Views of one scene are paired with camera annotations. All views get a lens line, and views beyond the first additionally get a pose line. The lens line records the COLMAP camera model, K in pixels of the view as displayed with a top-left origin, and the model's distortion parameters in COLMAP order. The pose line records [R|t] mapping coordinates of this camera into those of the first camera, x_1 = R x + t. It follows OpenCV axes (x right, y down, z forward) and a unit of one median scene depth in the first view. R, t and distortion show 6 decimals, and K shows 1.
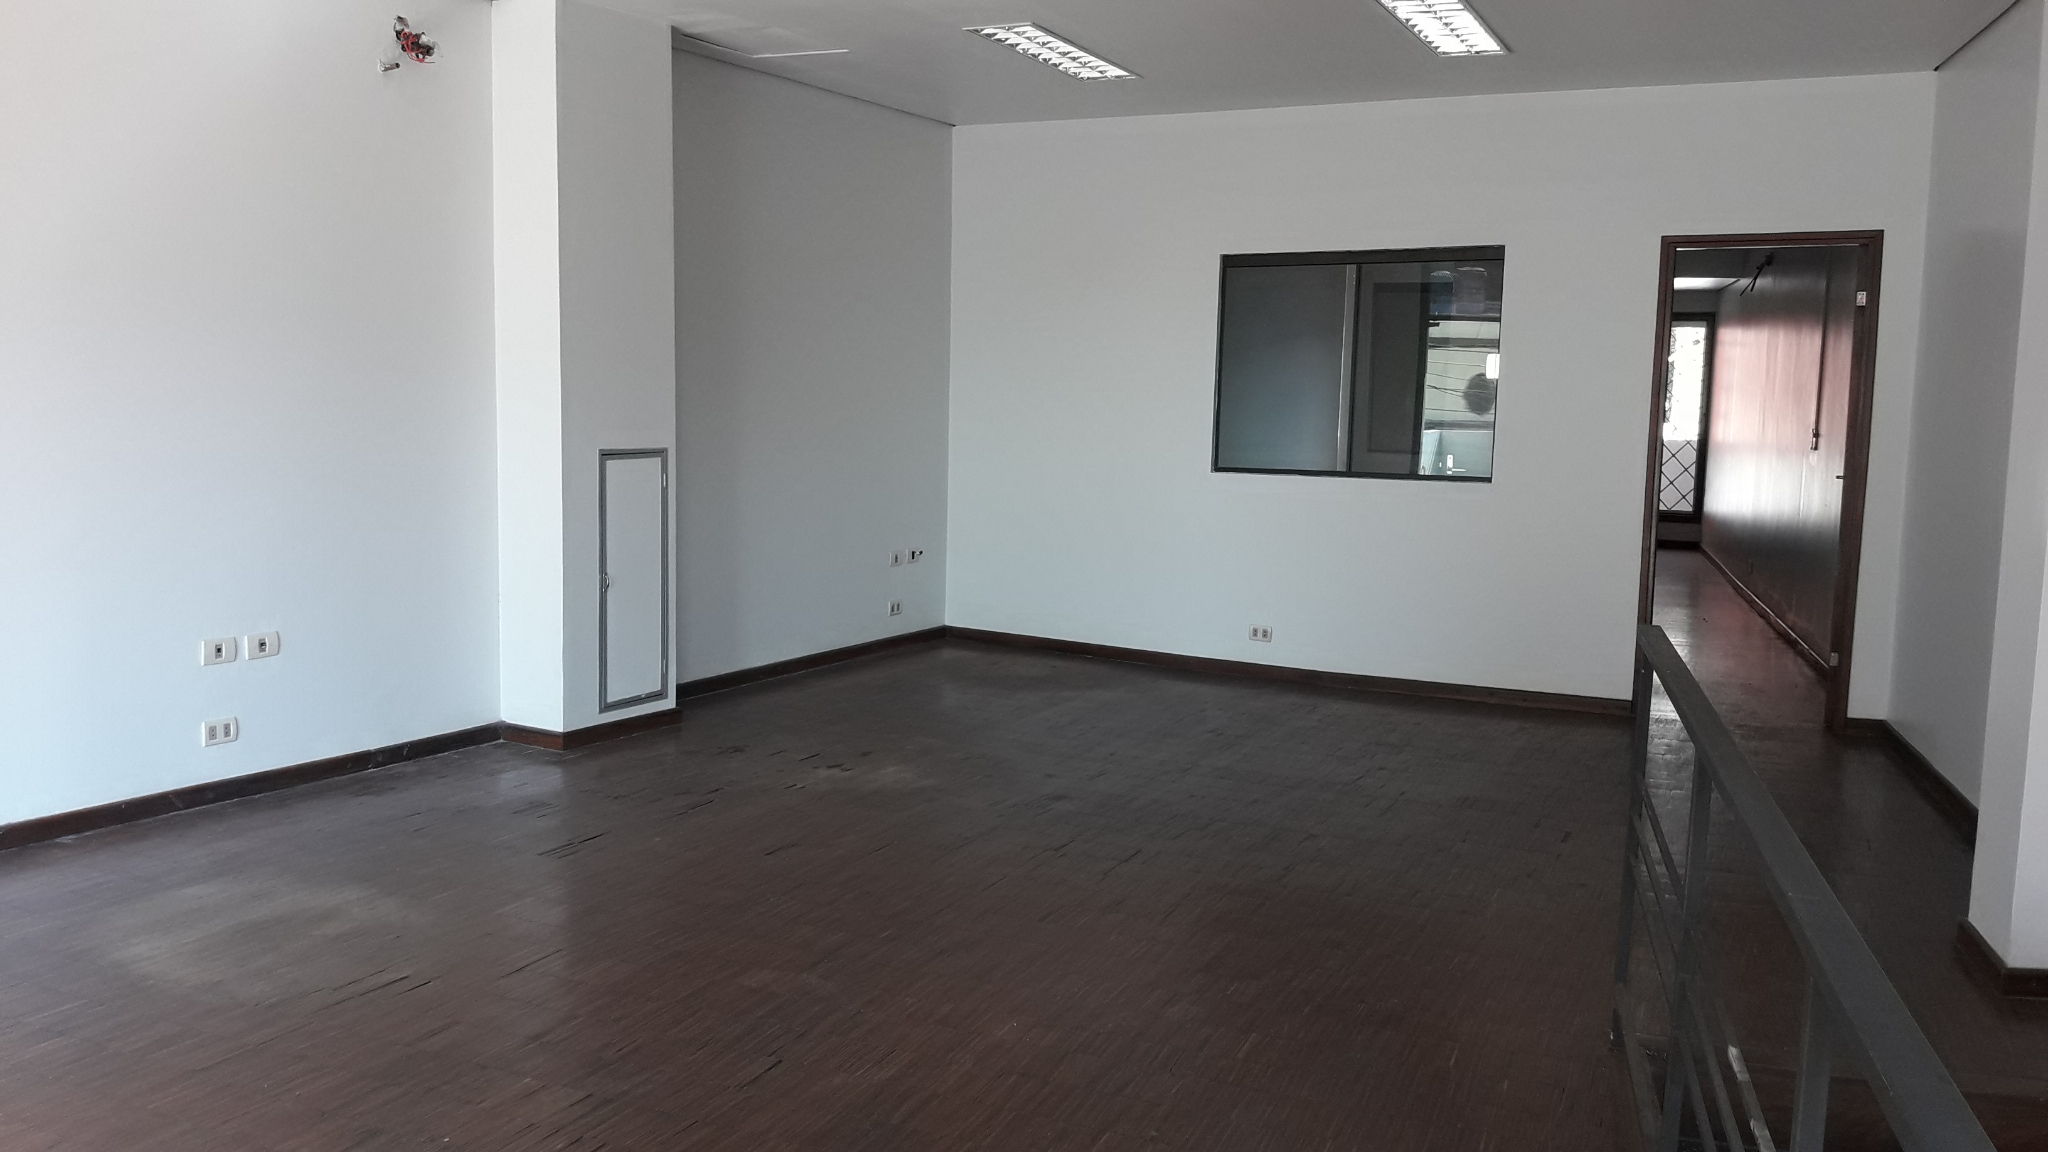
lens RADIAL K [[1610.1, 0, 1024.0], [0, 1610.1, 576.0], [0, 0, 1]] dist [0.159279, -0.449902]
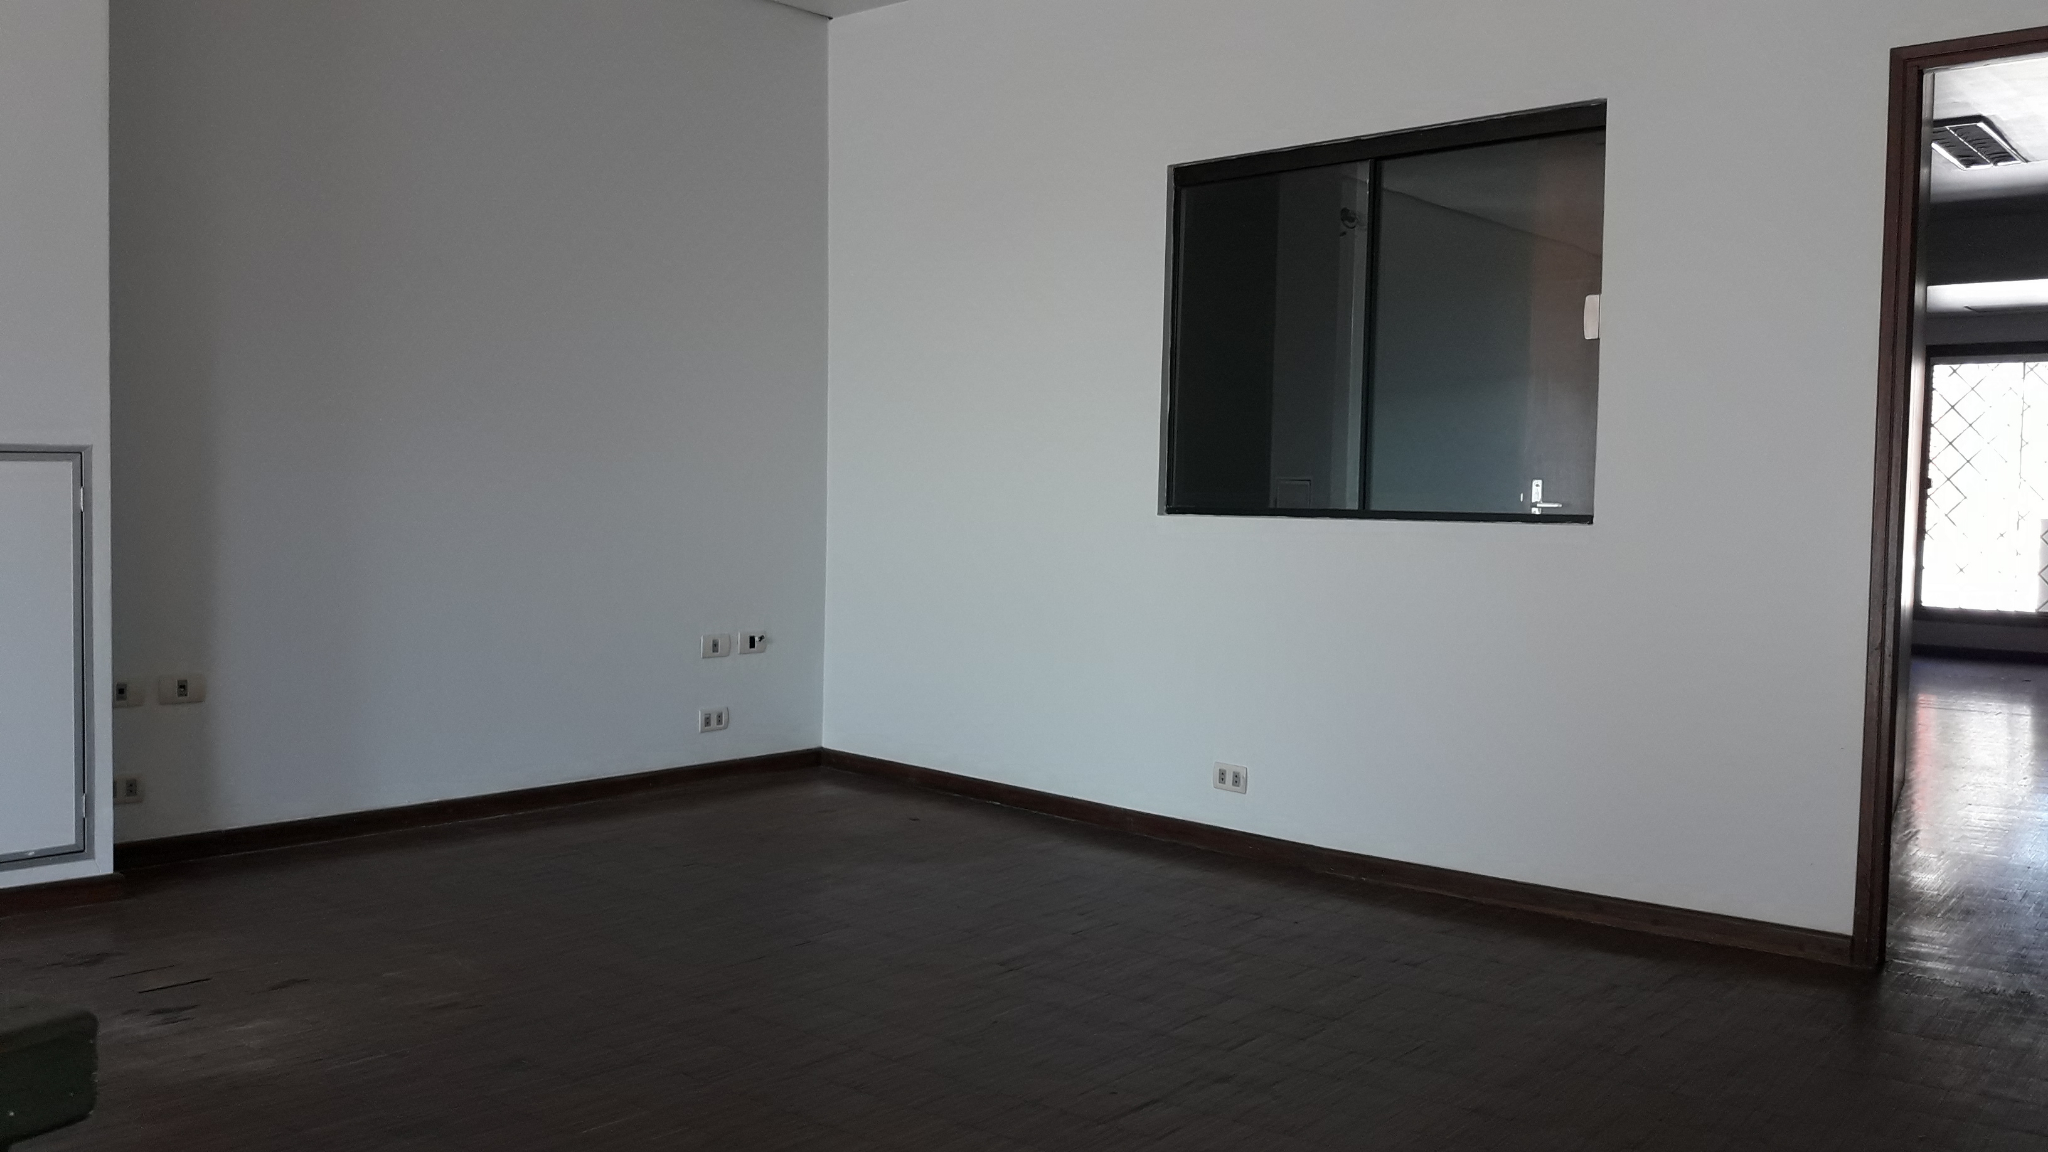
lens RADIAL K [[1610.1, 0, 1024.0], [0, 1610.1, 576.0], [0, 0, 1]] dist [0.159279, -0.449902]
pose [[0.977412, 0.008224, -0.211182, 0.203453], [-0.022242, 0.997696, -0.064088, 0.000423], [0.210168, 0.067337, 0.975344, 0.394444]]
